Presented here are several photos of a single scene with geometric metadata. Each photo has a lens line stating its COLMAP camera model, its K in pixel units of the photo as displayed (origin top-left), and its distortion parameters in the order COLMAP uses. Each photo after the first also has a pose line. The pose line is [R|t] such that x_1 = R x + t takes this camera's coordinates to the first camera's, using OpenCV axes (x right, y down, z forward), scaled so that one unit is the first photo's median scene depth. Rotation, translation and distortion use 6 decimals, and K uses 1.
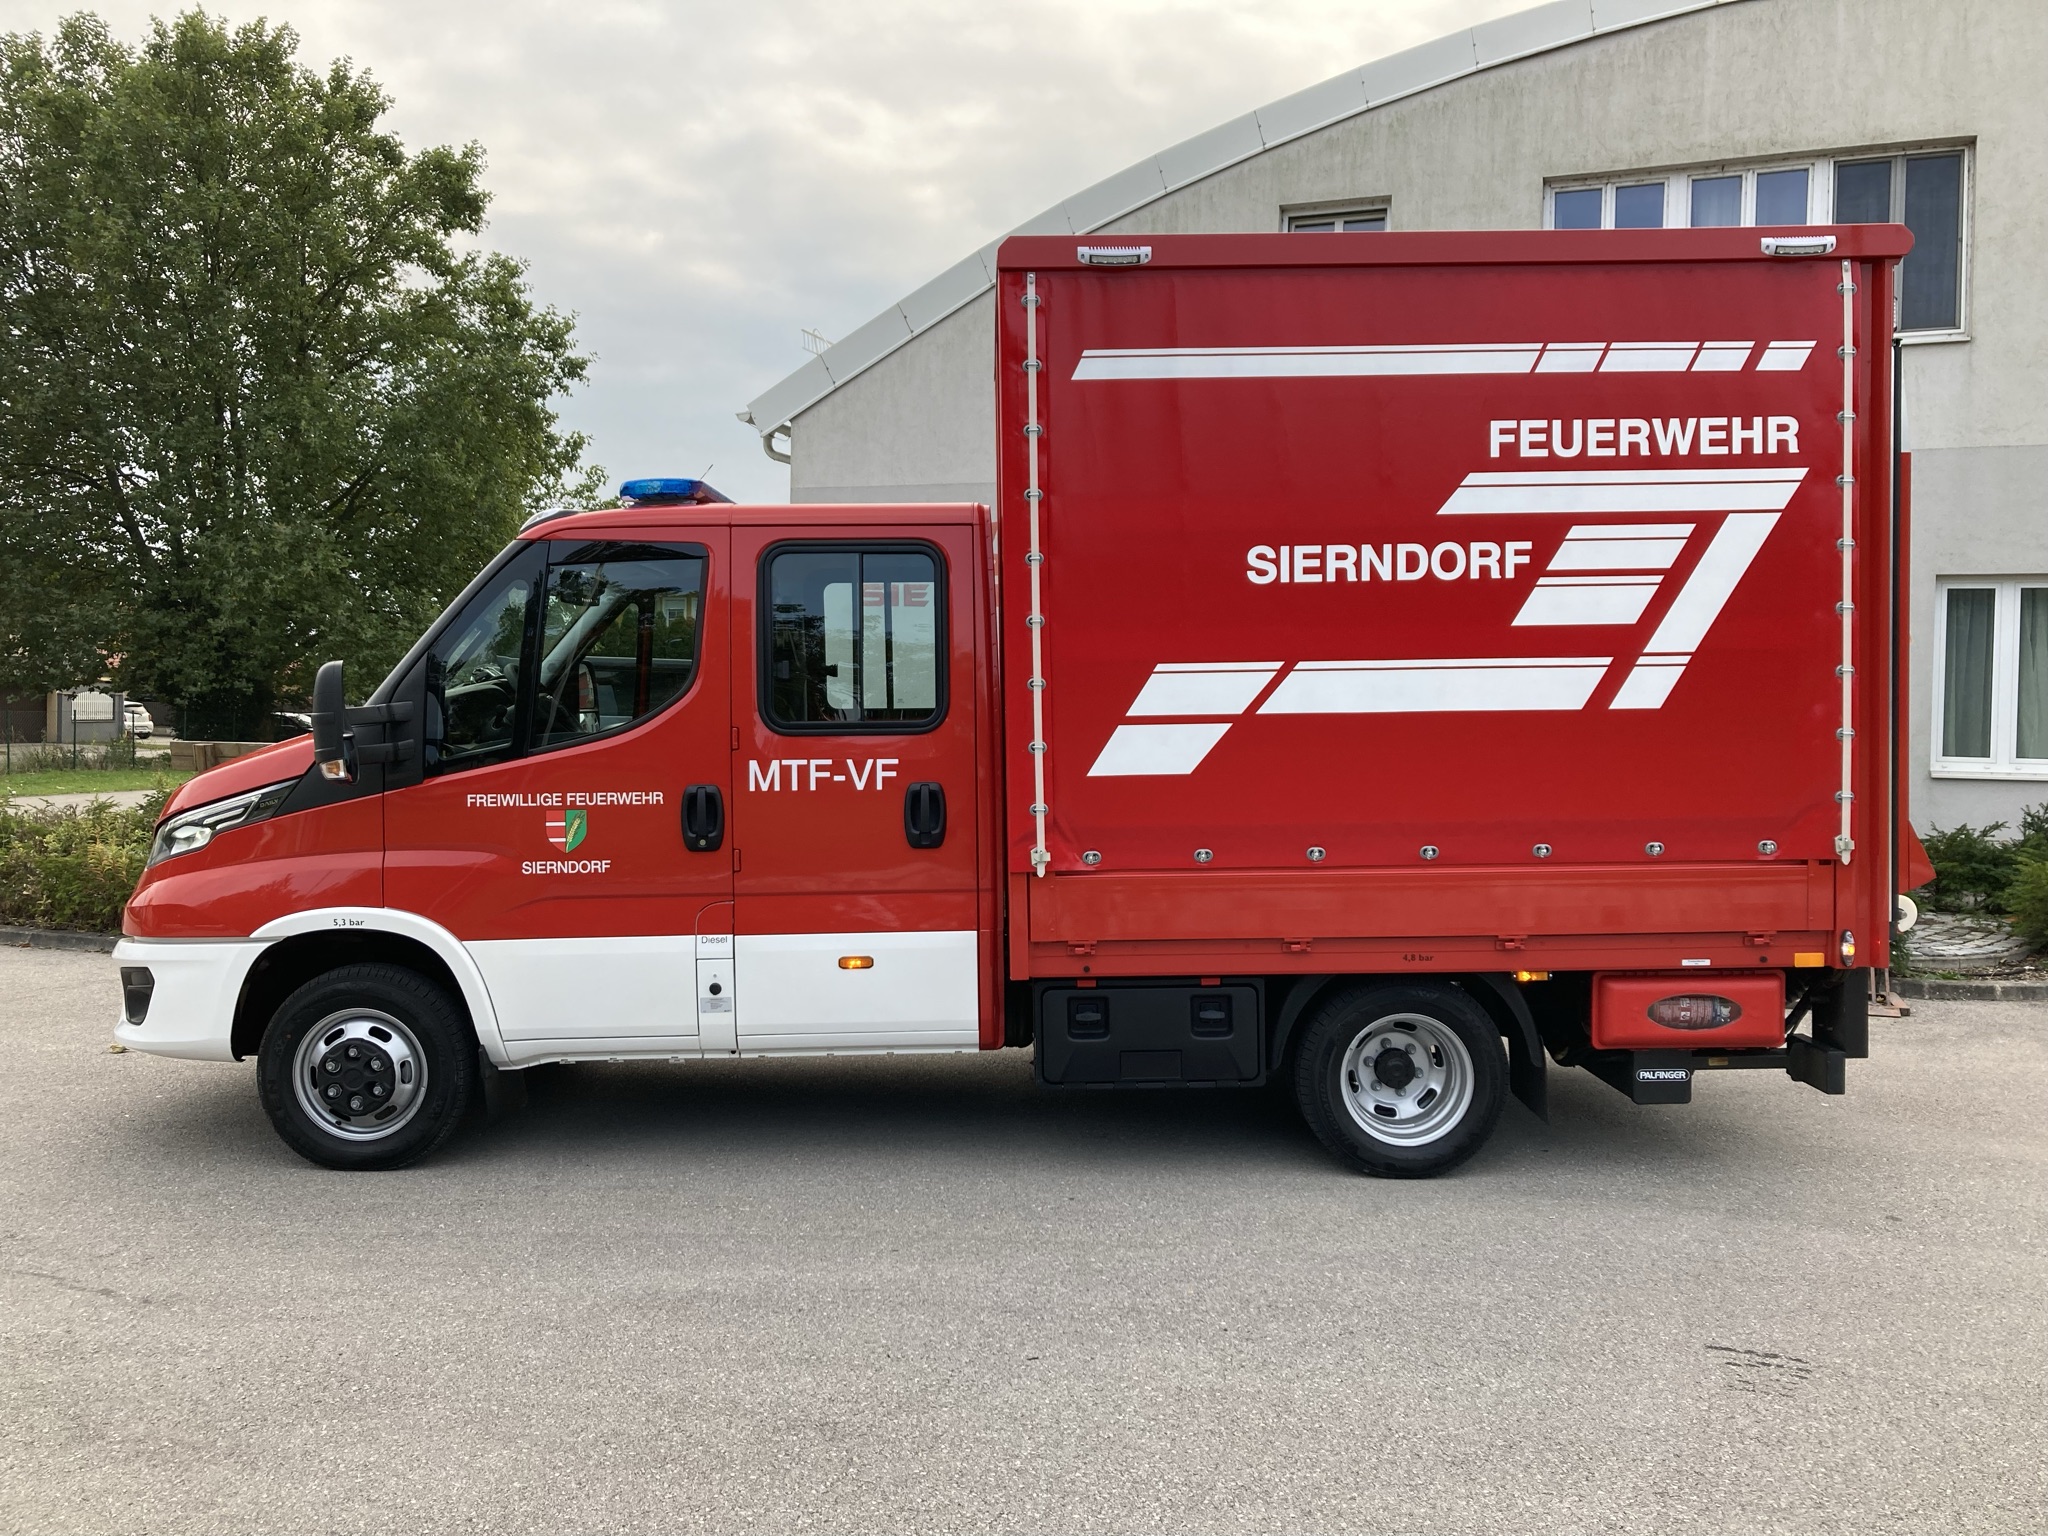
lens RADIAL K [[1669.1, 0, 1024.0], [0, 1669.1, 768.0], [0, 0, 1]] dist [0.022792, -0.009461]
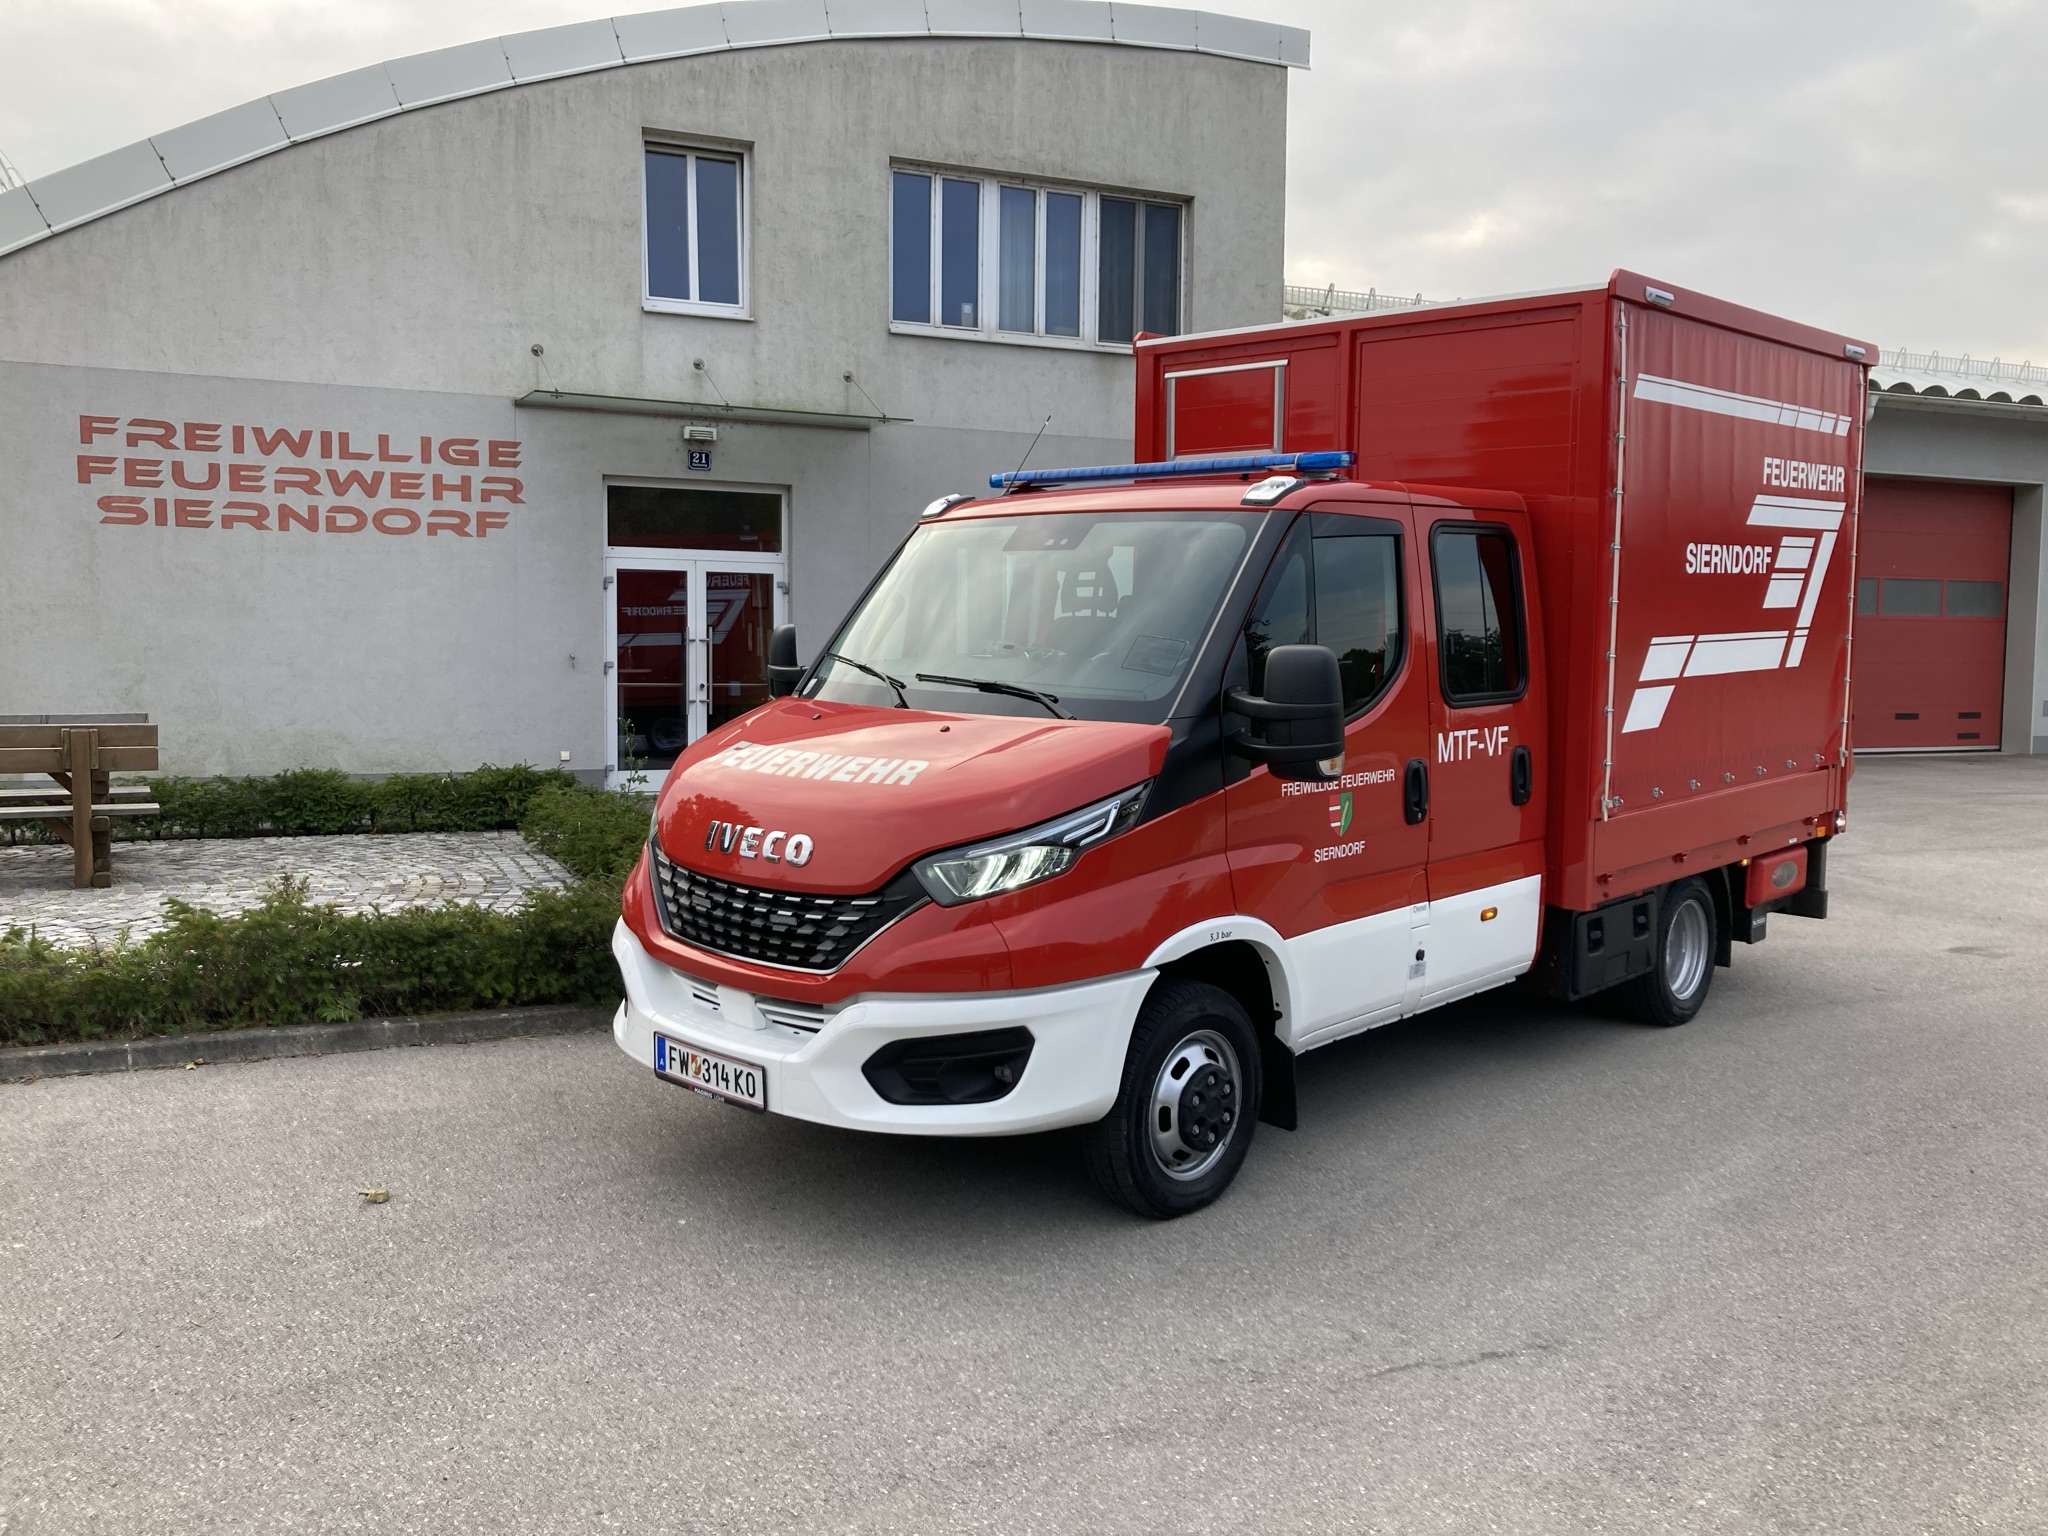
lens RADIAL K [[1686.0, 0, 1024.0], [0, 1686.0, 768.0], [0, 0, 1]] dist [0.012317, -0.006954]
pose [[0.708541, -0.061955, 0.702945, -0.444395], [0.031785, 0.997929, 0.055915, -0.020372], [-0.704954, -0.017275, 0.709043, 0.177364]]
